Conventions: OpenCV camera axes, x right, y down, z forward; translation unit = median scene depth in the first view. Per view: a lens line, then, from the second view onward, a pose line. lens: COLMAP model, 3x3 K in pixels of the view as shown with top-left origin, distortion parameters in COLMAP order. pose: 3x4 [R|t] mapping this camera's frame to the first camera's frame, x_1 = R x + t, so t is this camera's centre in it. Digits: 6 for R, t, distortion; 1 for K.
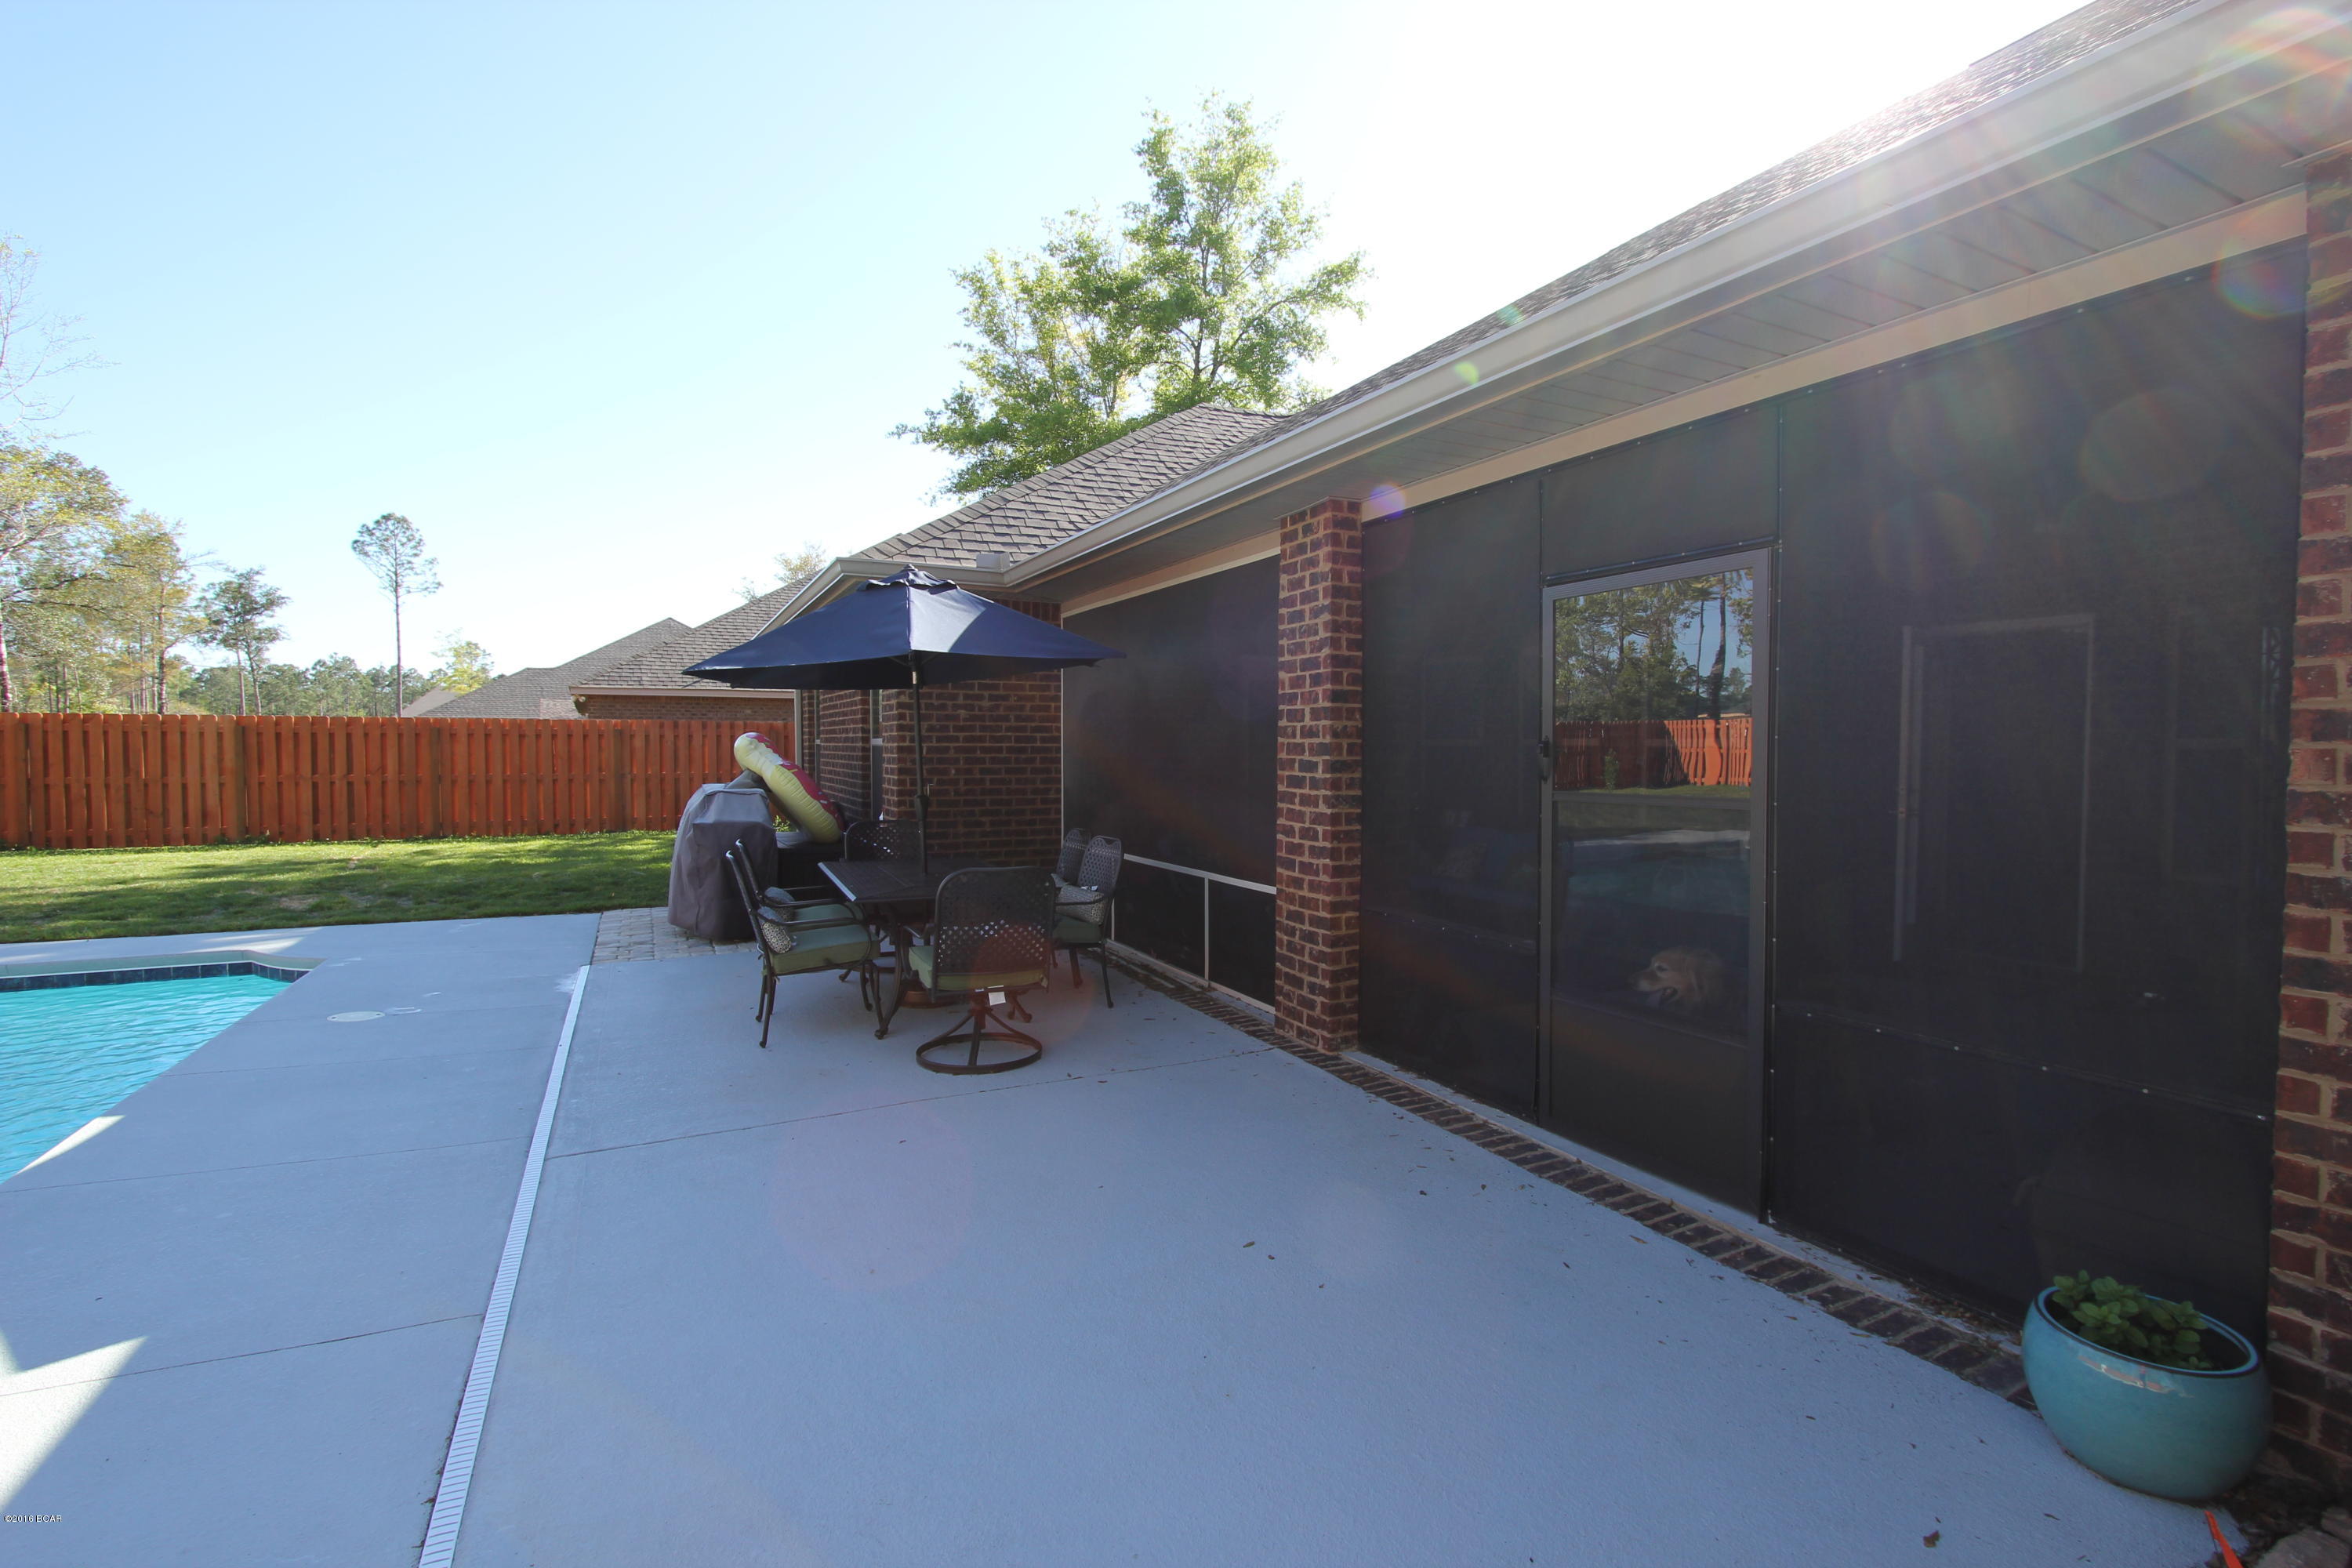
lens RADIAL K [[1081.1, 0, 1180.8], [0, 1081.1, 791.8], [0, 0, 1]] dist [-0.026076, 0.002685]
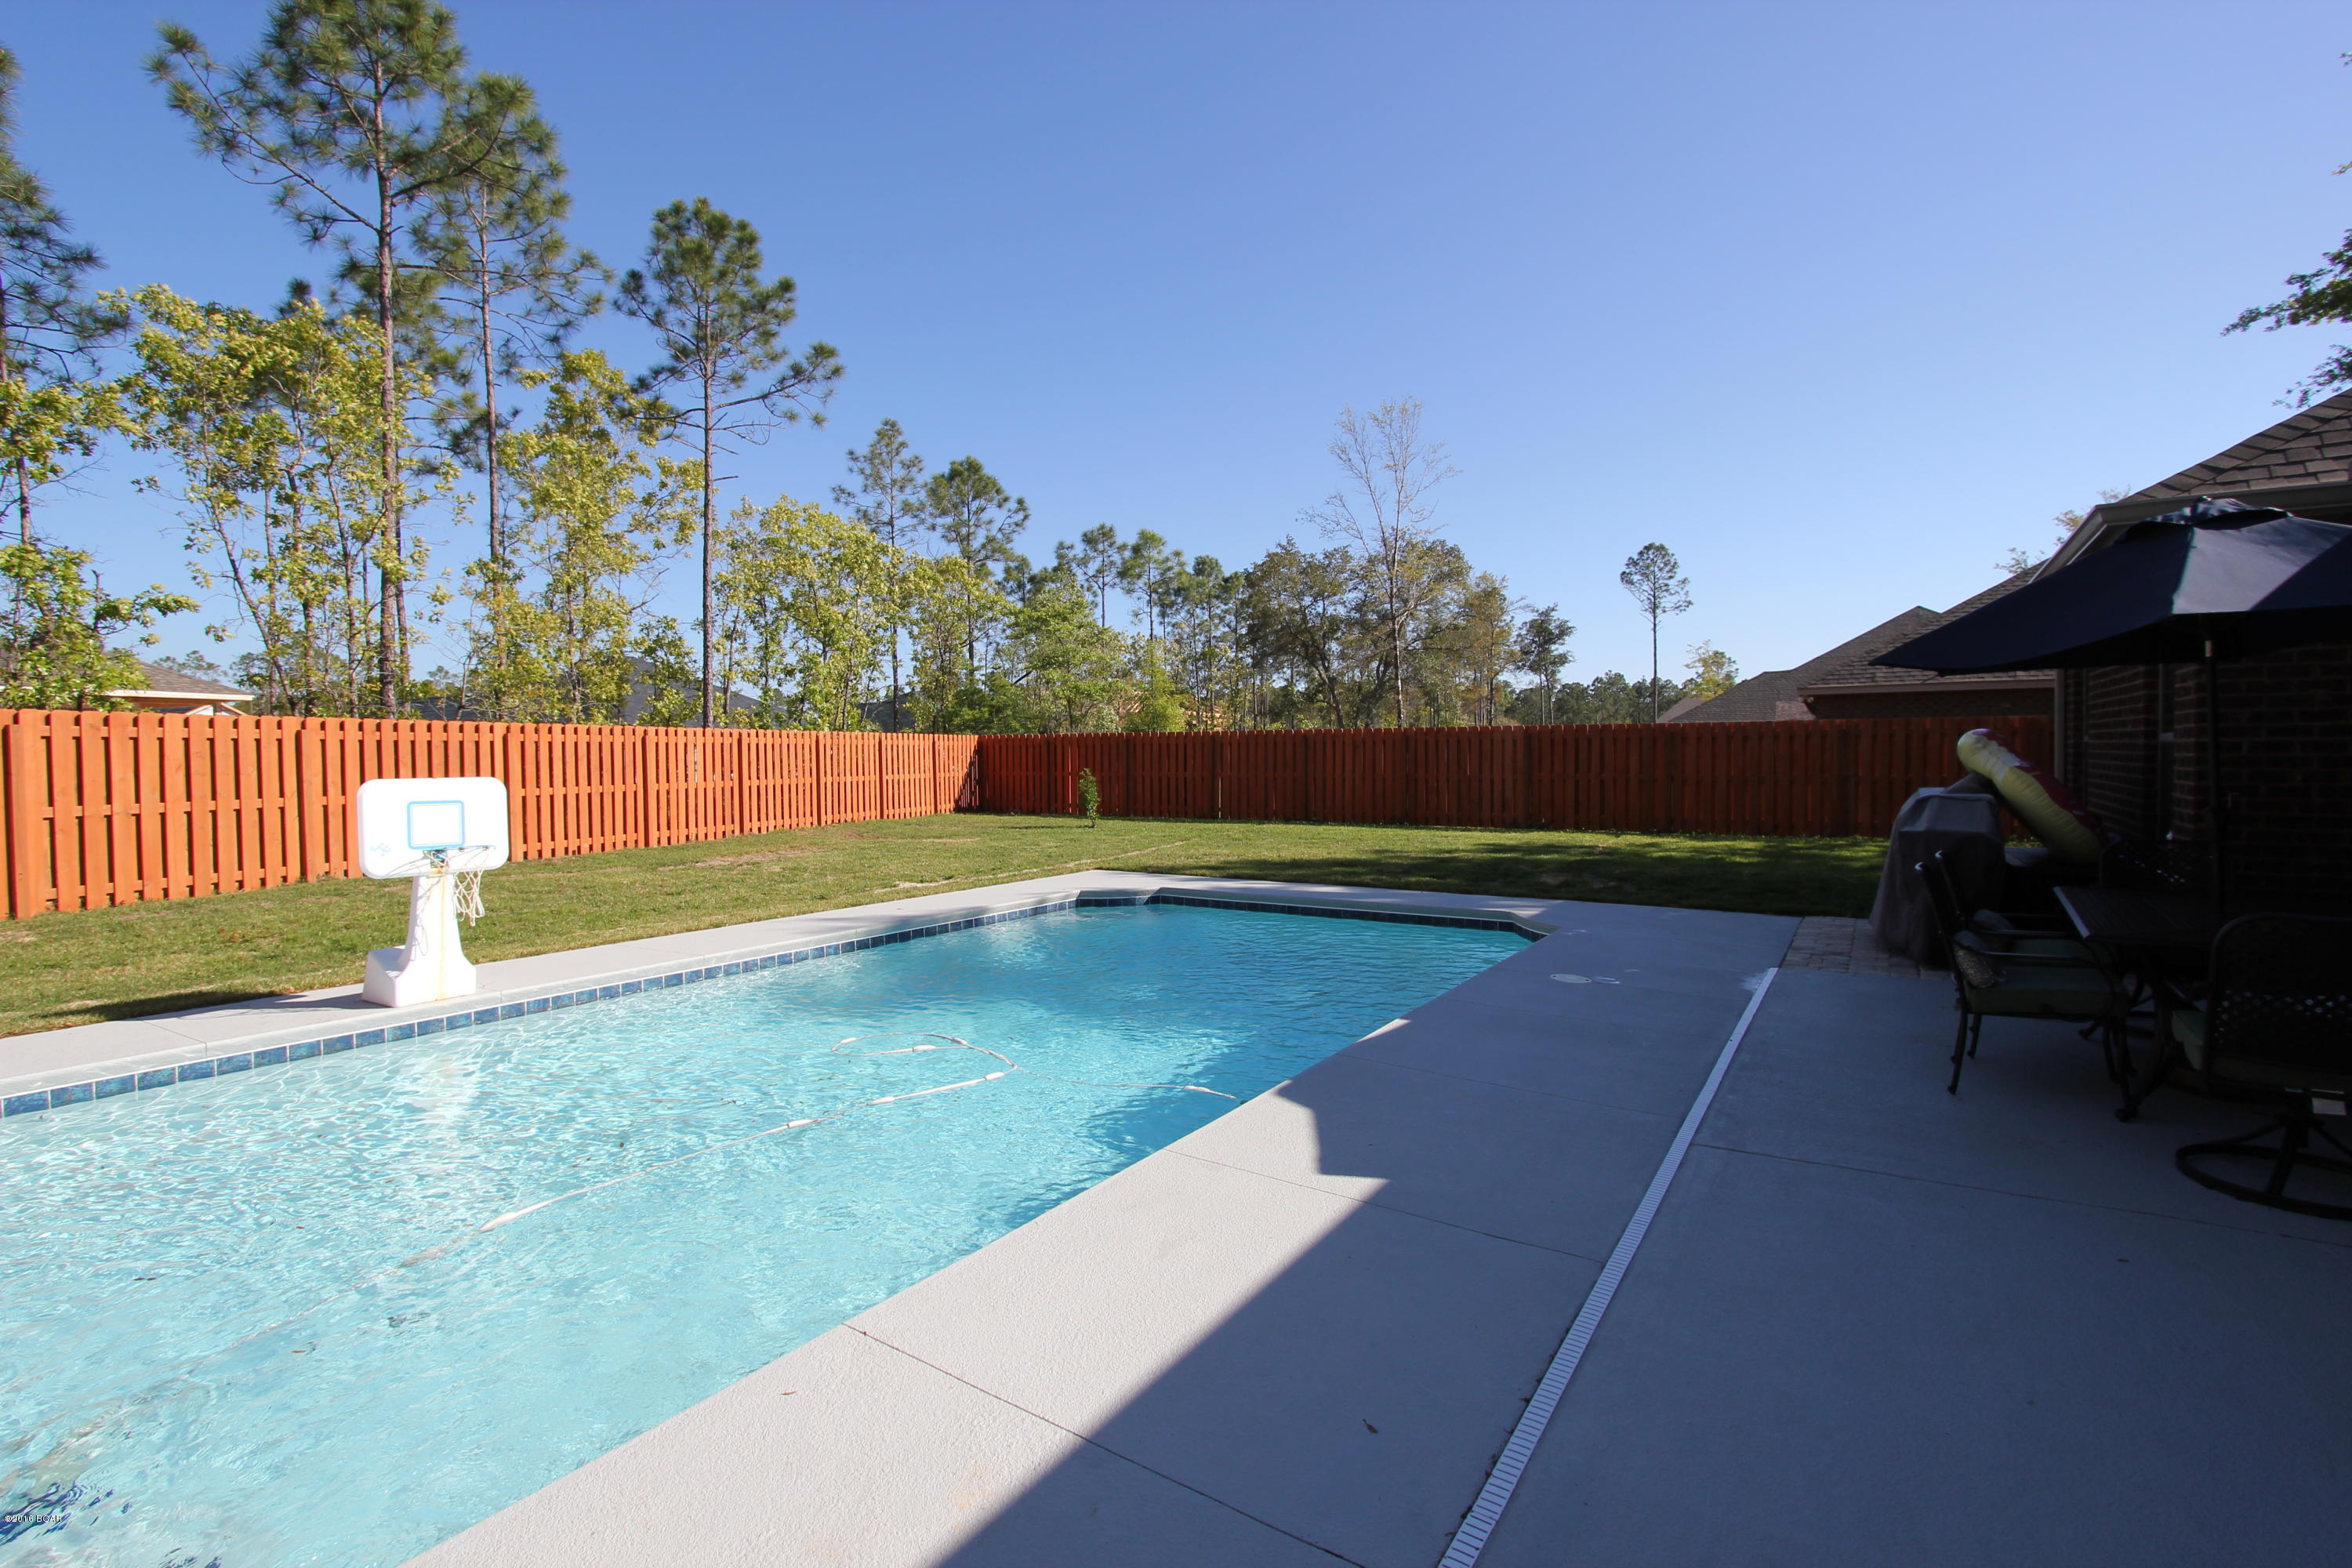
lens RADIAL K [[1081.1, 0, 1173.2], [0, 1081.1, 784.9], [0, 0, 1]] dist [-0.026076, 0.002685]
pose [[0.491696, 0.018144, -0.870578, 0.024676], [-0.025813, 0.999647, 0.006256, 0.000960], [0.870384, 0.019396, 0.491991, 0.019480]]
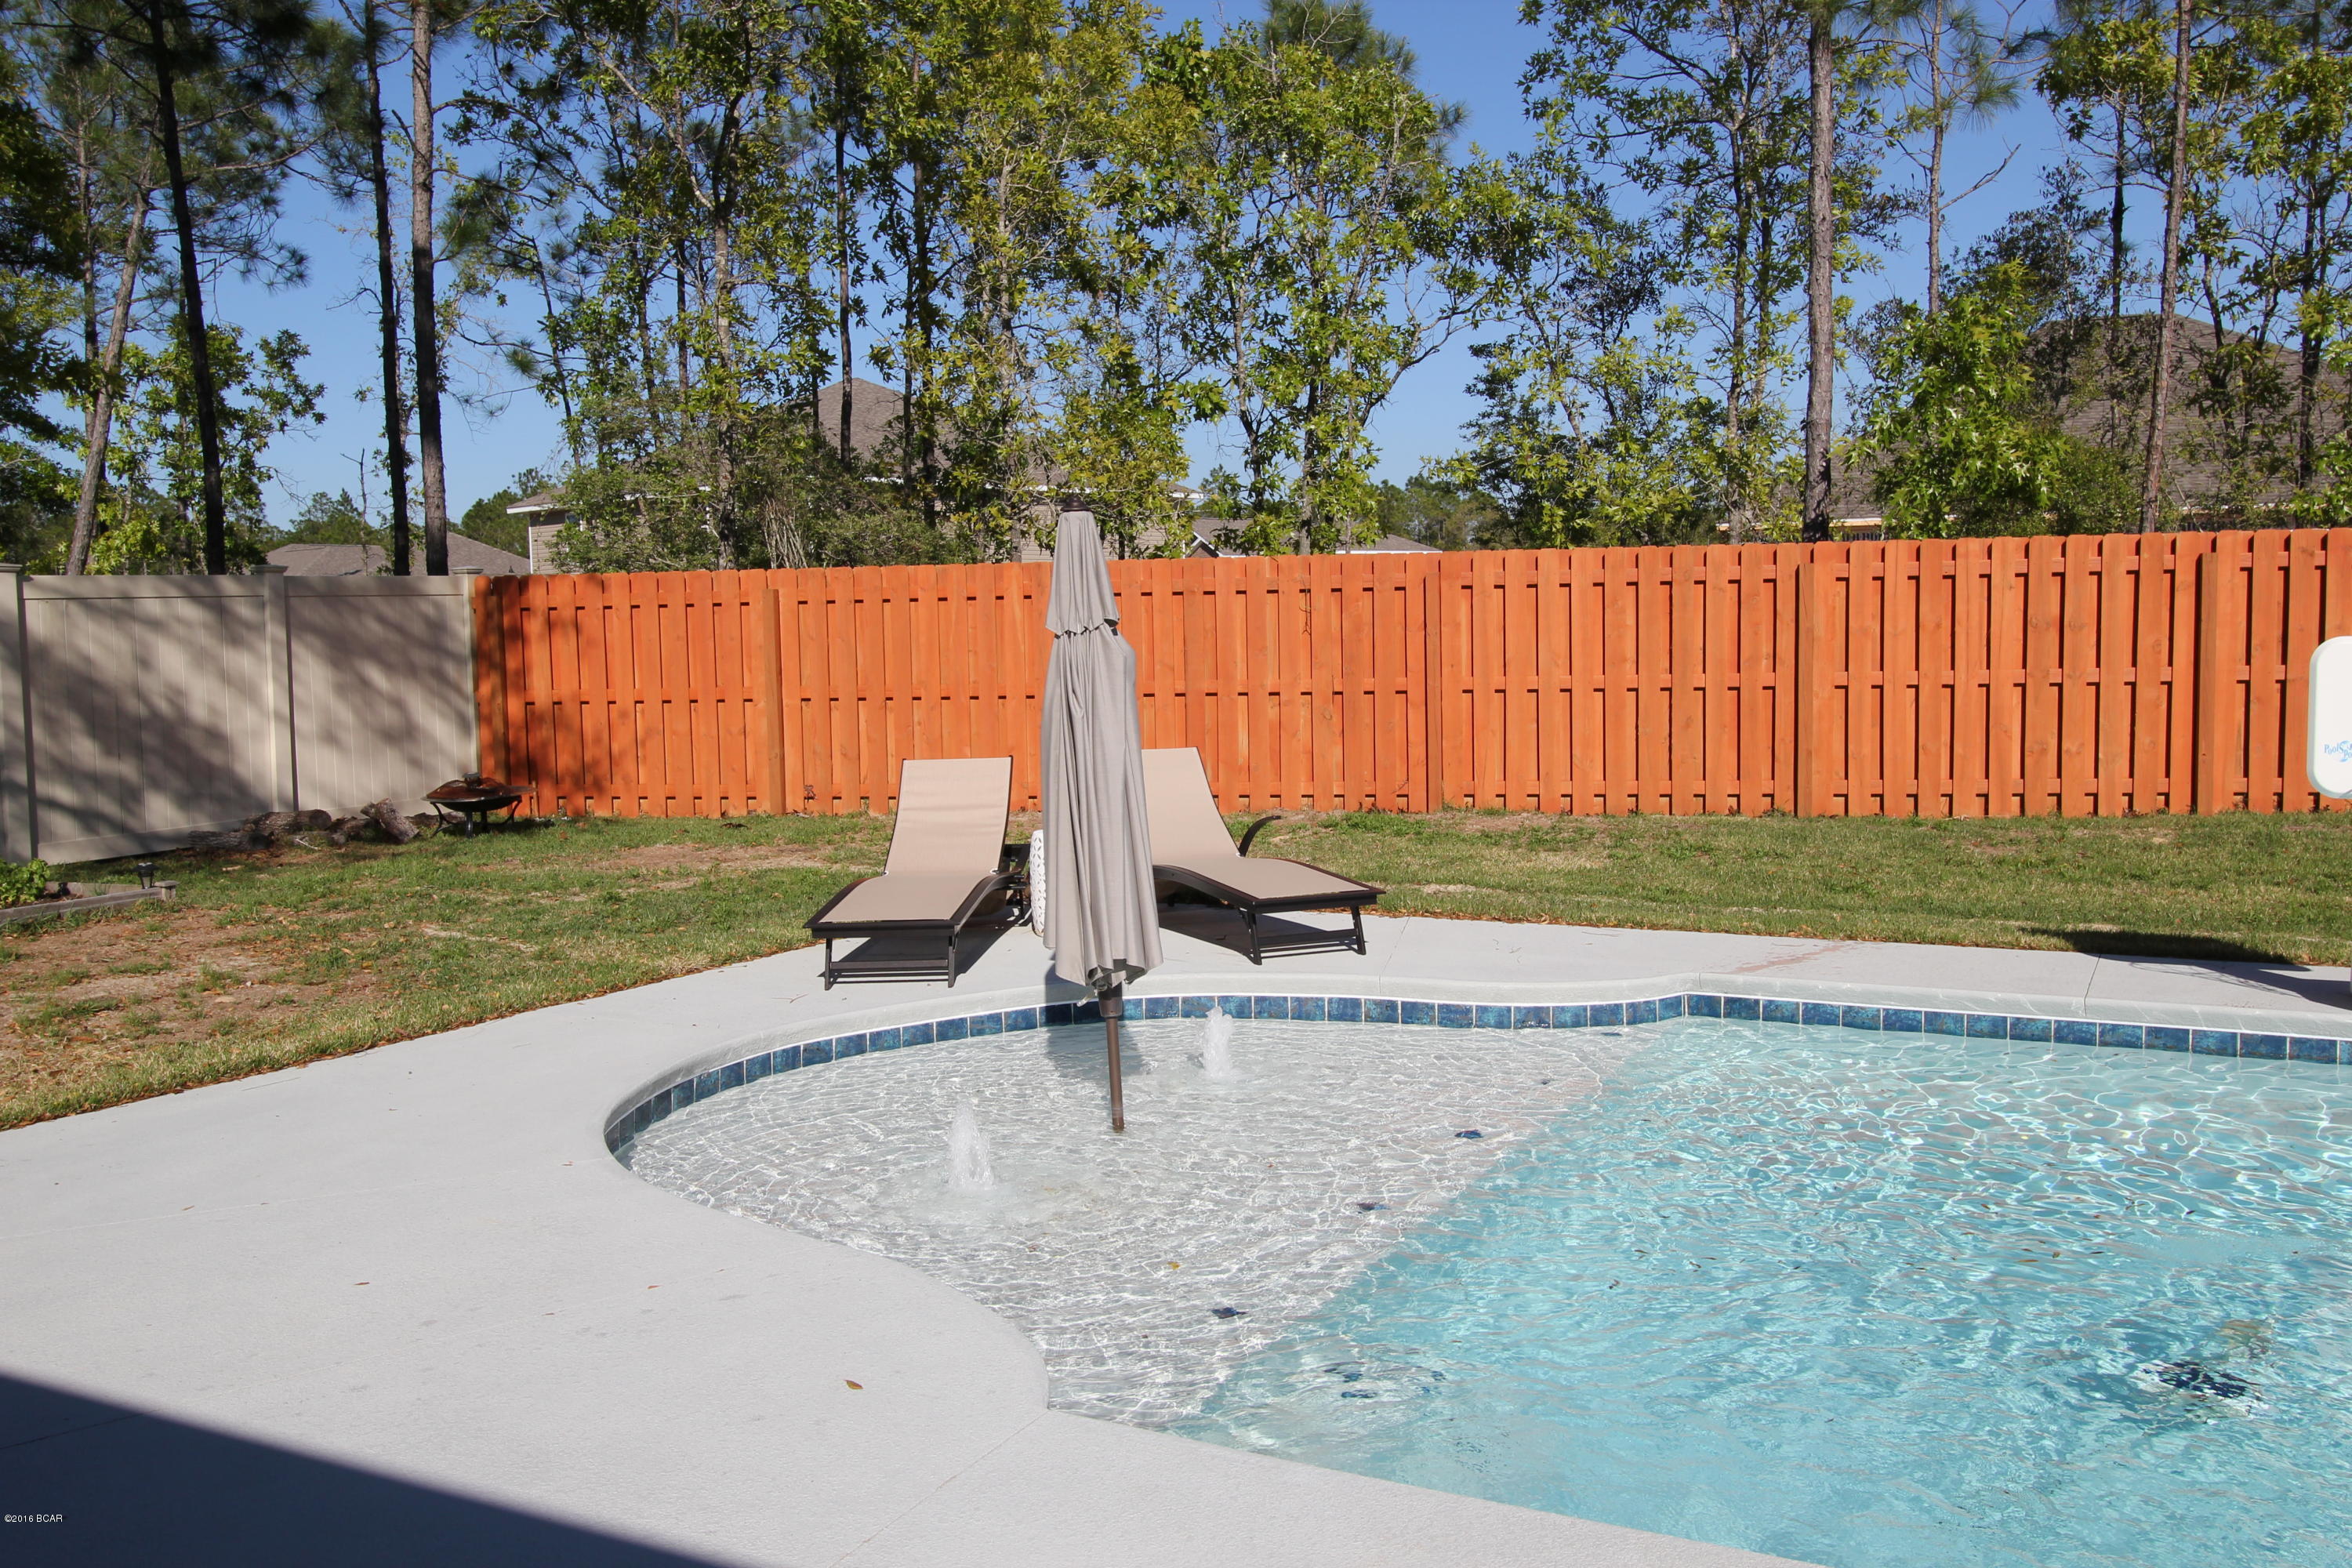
lens RADIAL K [[1938.6, 0, 1178.5], [0, 1938.6, 779.7], [0, 0, 1]] dist [-0.002938, 0.002261]
pose [[-0.821923, 0.059027, -0.566532, -0.012536], [-0.005585, 0.993733, 0.111640, -0.011882], [0.569571, 0.094923, -0.816442, 0.284813]]
